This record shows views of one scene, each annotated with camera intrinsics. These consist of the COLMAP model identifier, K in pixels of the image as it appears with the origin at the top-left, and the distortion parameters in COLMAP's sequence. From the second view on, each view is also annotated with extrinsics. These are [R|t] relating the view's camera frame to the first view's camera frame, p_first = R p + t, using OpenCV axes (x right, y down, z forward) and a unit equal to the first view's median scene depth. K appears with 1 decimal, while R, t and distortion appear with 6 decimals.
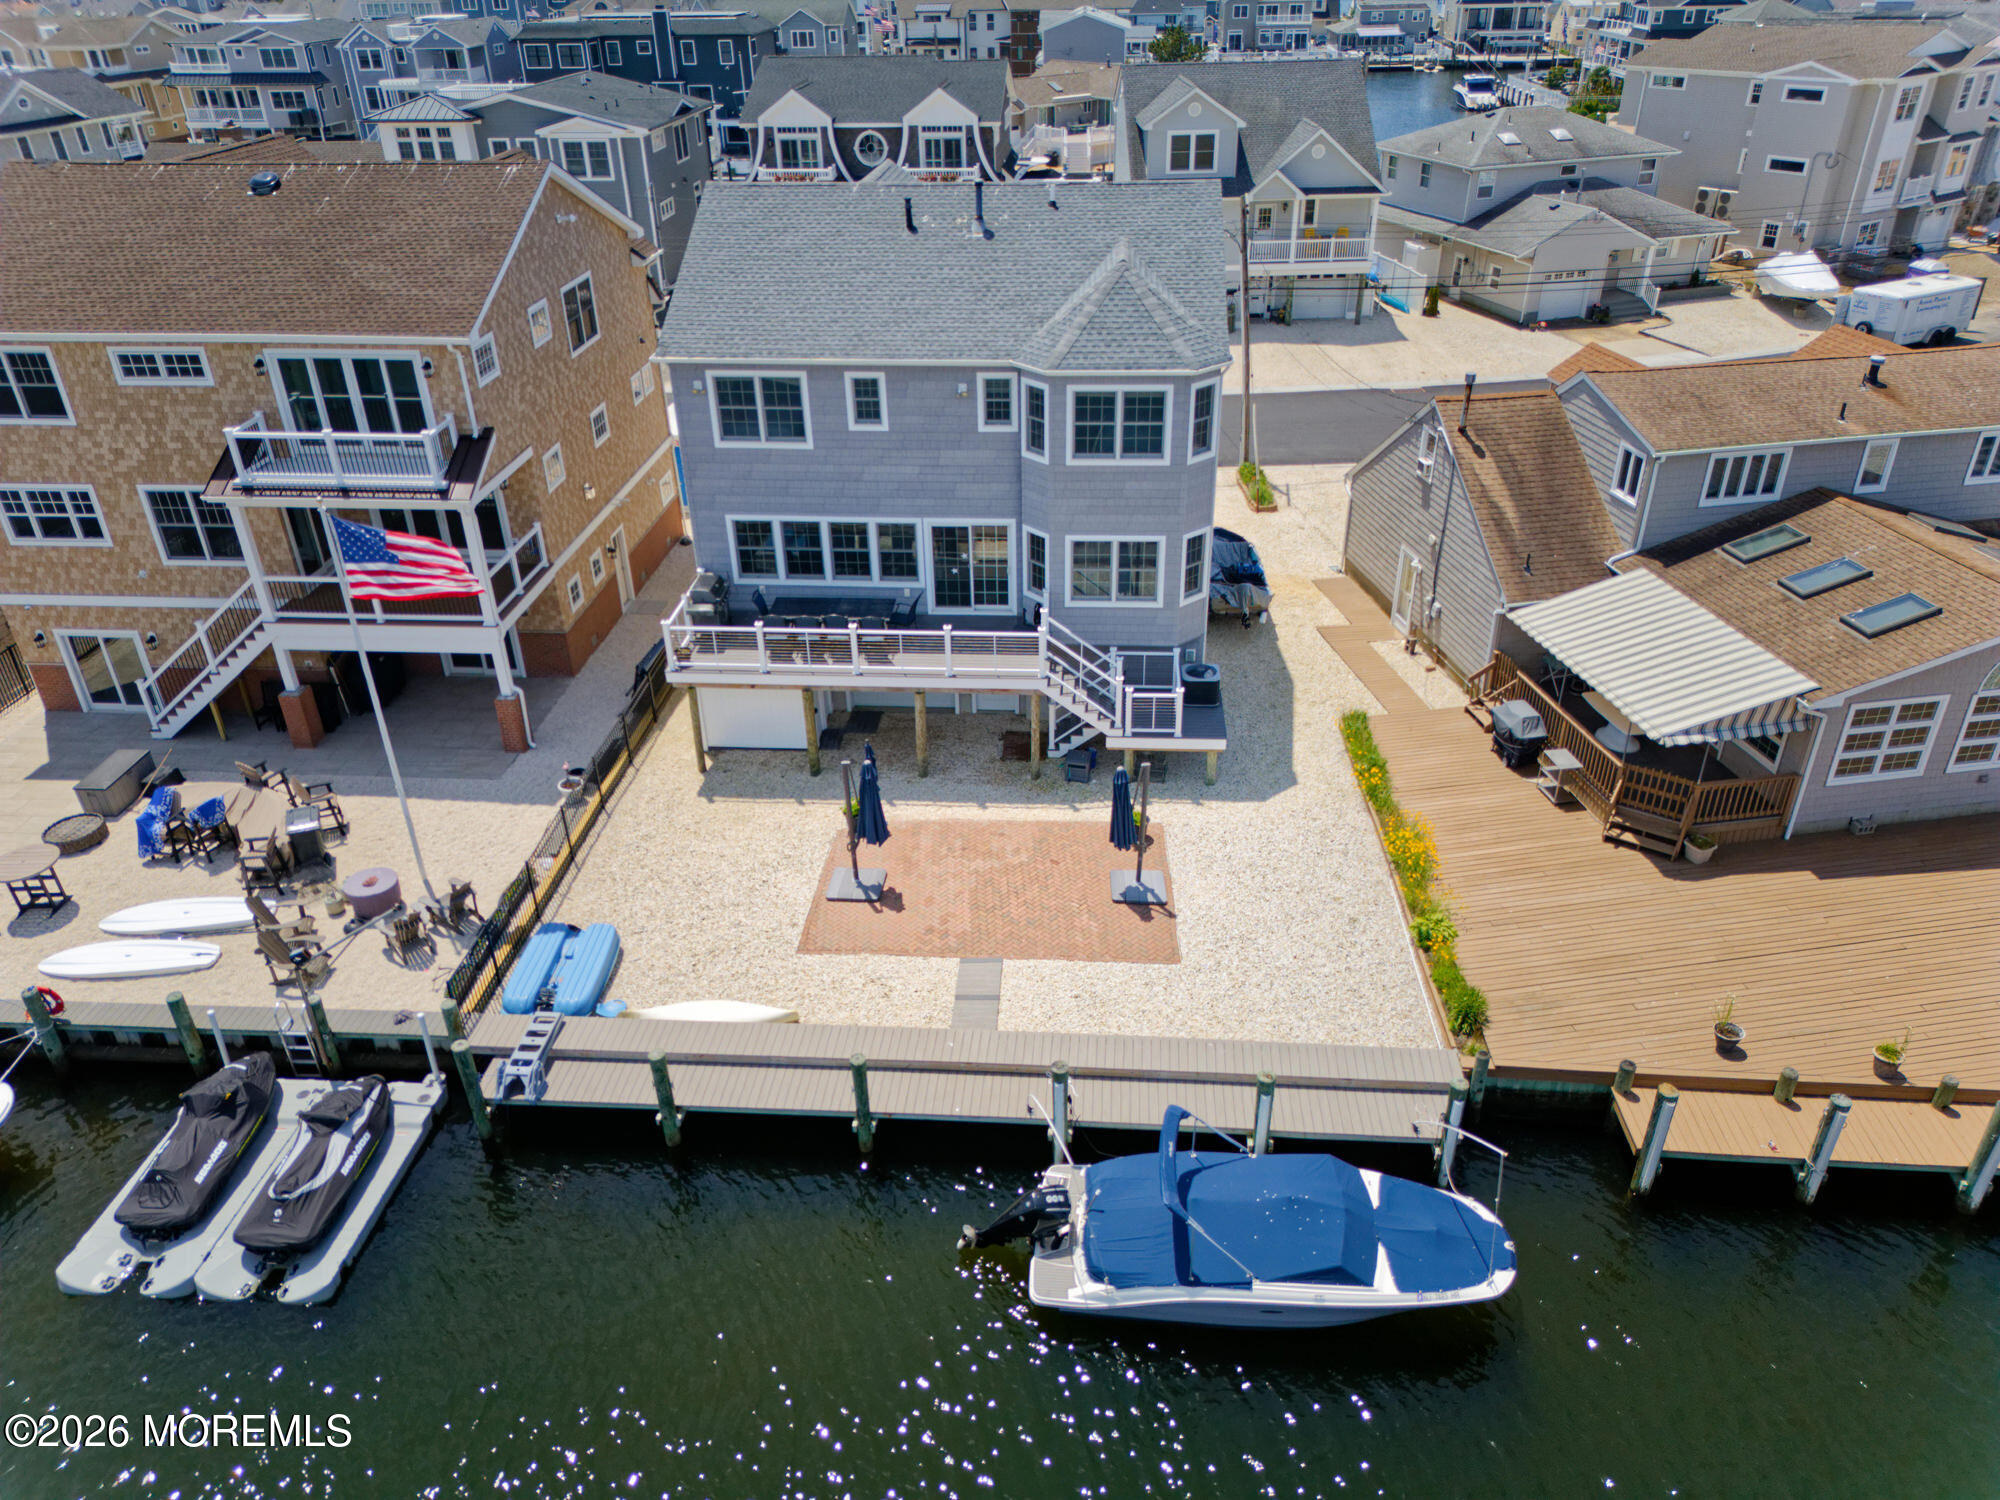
lens RADIAL K [[1395.4, 0, 1005.2], [0, 1395.4, 748.5], [0, 0, 1]] dist [0.070877, -0.070040]
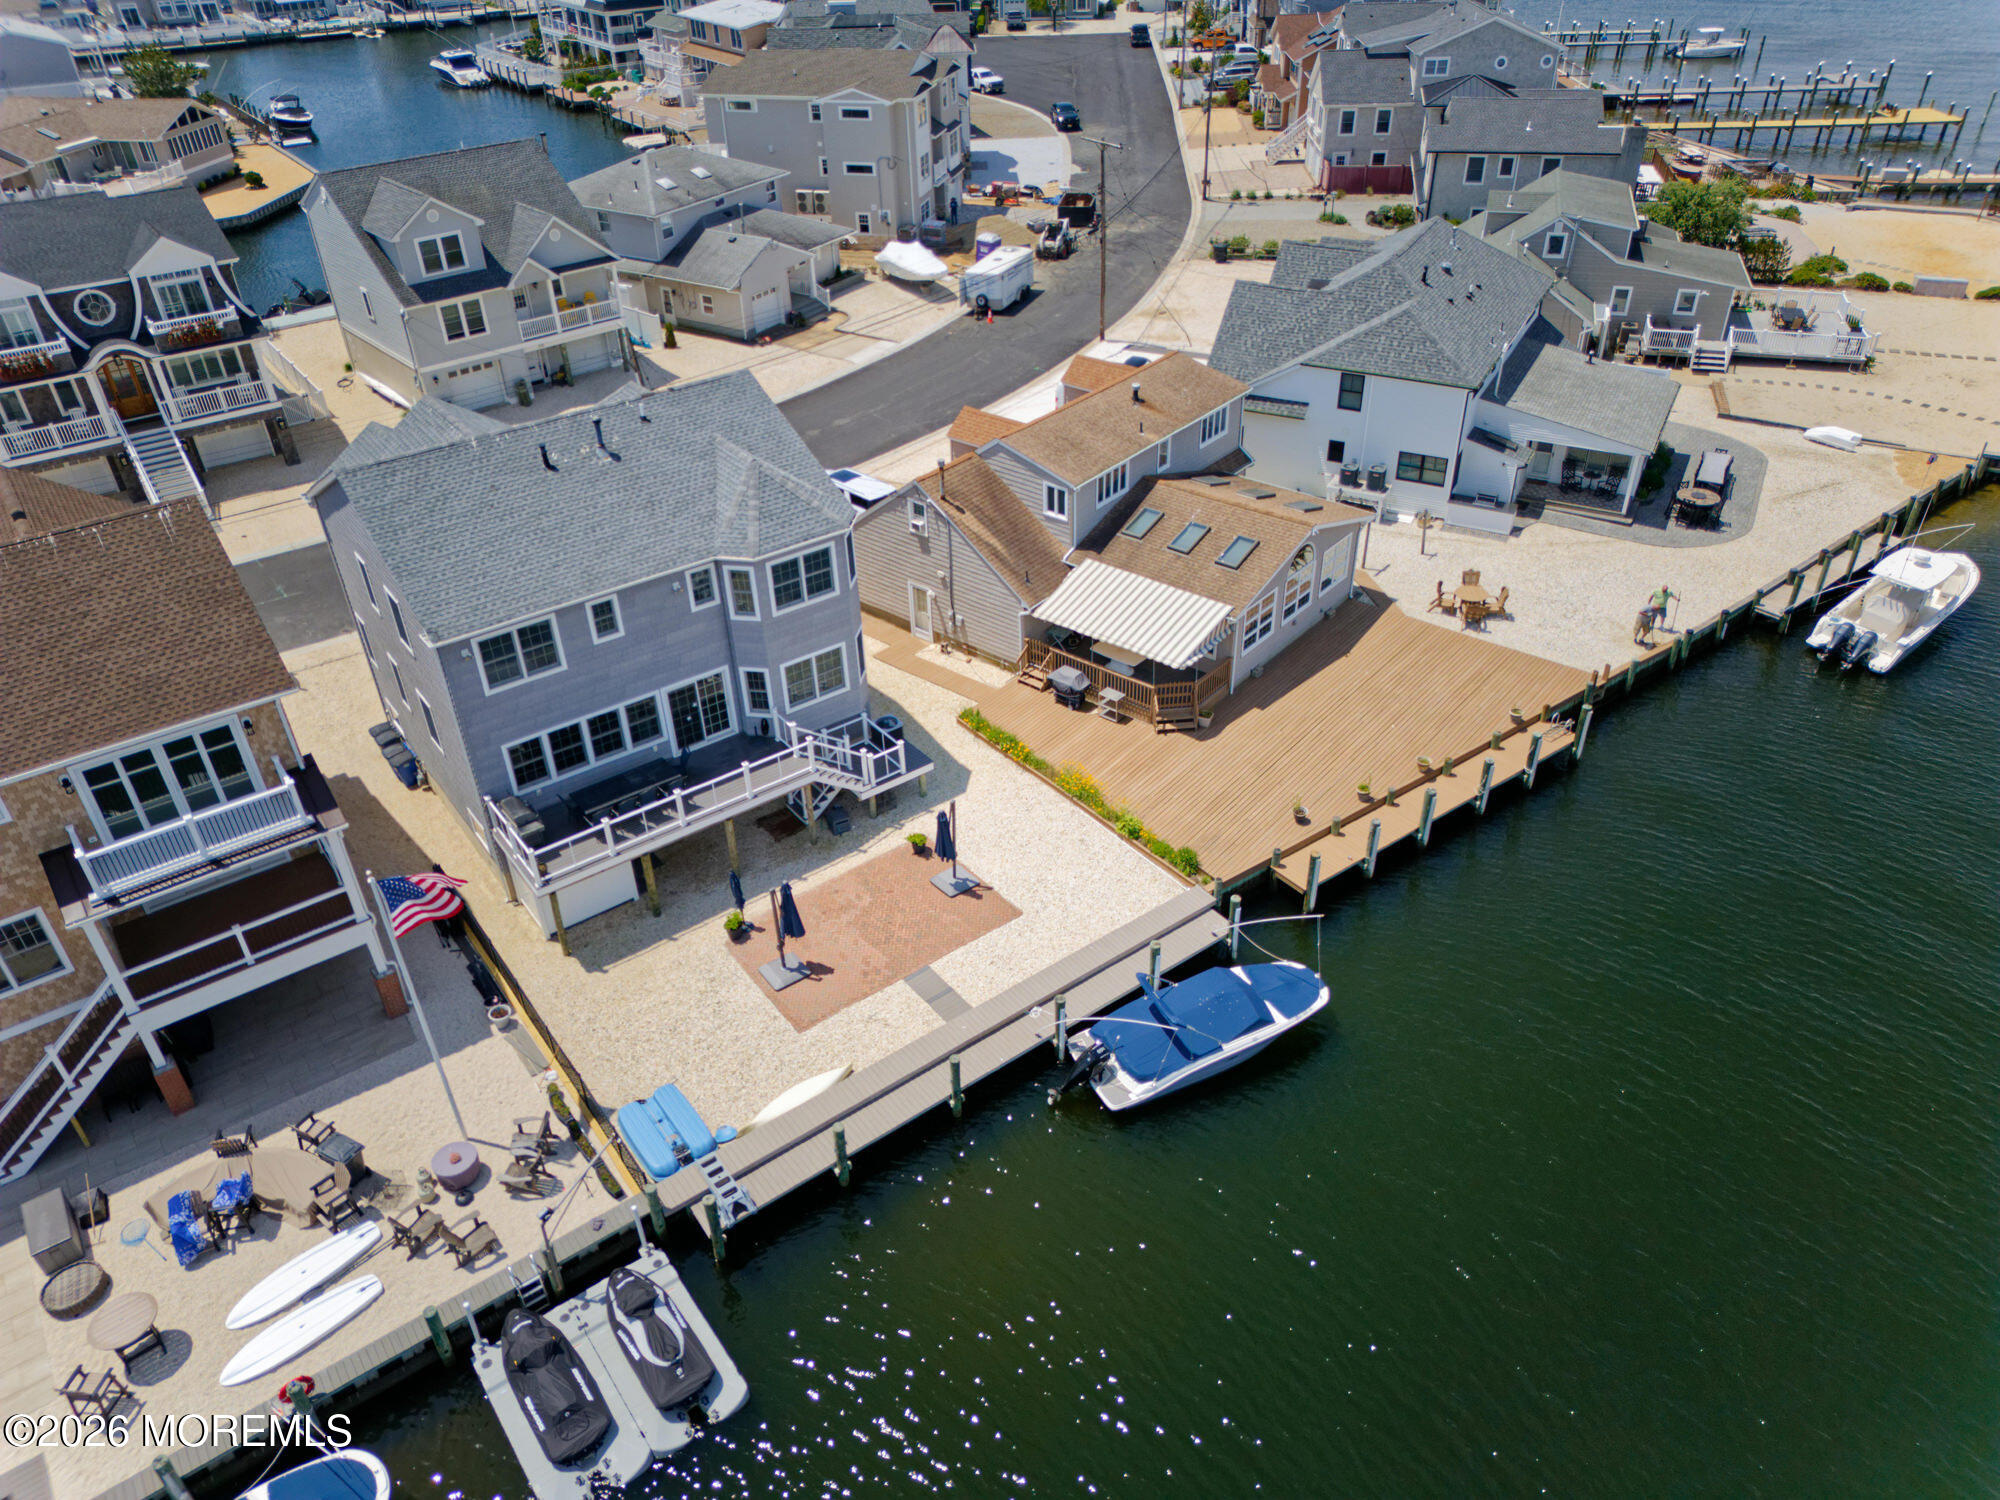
lens RADIAL K [[1395.4, 0, 1005.2], [0, 1395.4, 748.5], [0, 0, 1]] dist [0.070877, -0.070040]
pose [[0.753885, -0.372929, 0.540908, -0.530123], [0.337603, 0.926172, 0.168019, -0.225776], [-0.563632, 0.055945, 0.824129, -0.200892]]
